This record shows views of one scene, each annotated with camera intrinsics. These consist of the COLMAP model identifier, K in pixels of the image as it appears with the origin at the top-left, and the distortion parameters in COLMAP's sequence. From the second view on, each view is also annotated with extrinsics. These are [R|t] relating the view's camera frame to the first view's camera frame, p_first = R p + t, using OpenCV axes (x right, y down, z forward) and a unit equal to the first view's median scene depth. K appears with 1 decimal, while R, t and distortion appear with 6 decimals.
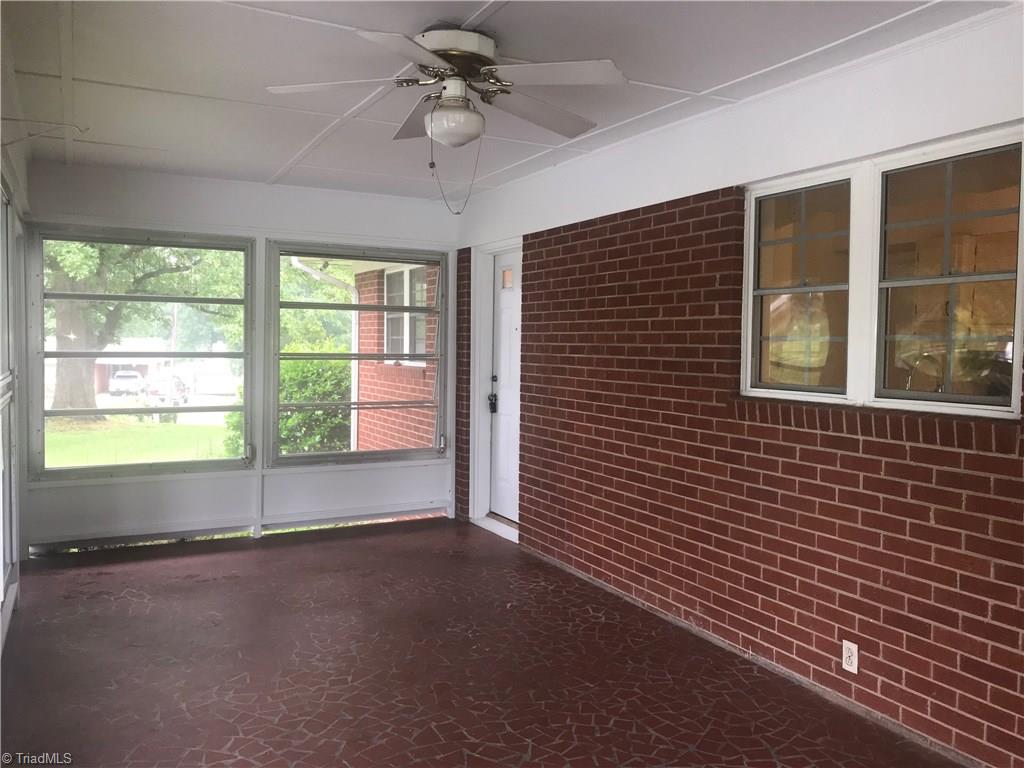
lens RADIAL K [[849.5, 0, 511.6], [0, 849.5, 379.6], [0, 0, 1]] dist [0.031105, -0.012488]
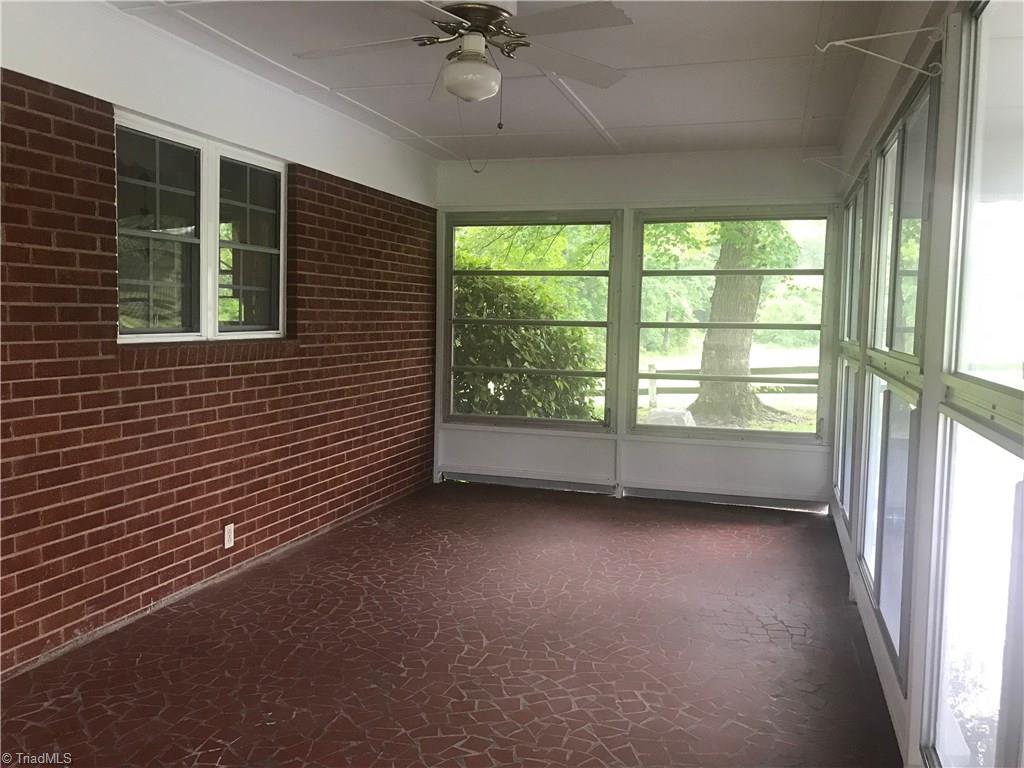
lens RADIAL K [[849.5, 0, 509.2], [0, 849.5, 385.2], [0, 0, 1]] dist [0.031105, -0.012488]
pose [[-0.711855, -0.085520, 0.697100, -0.681496], [0.003632, 0.992097, 0.125419, -0.051602], [-0.702317, 0.091812, -0.705919, 1.398929]]
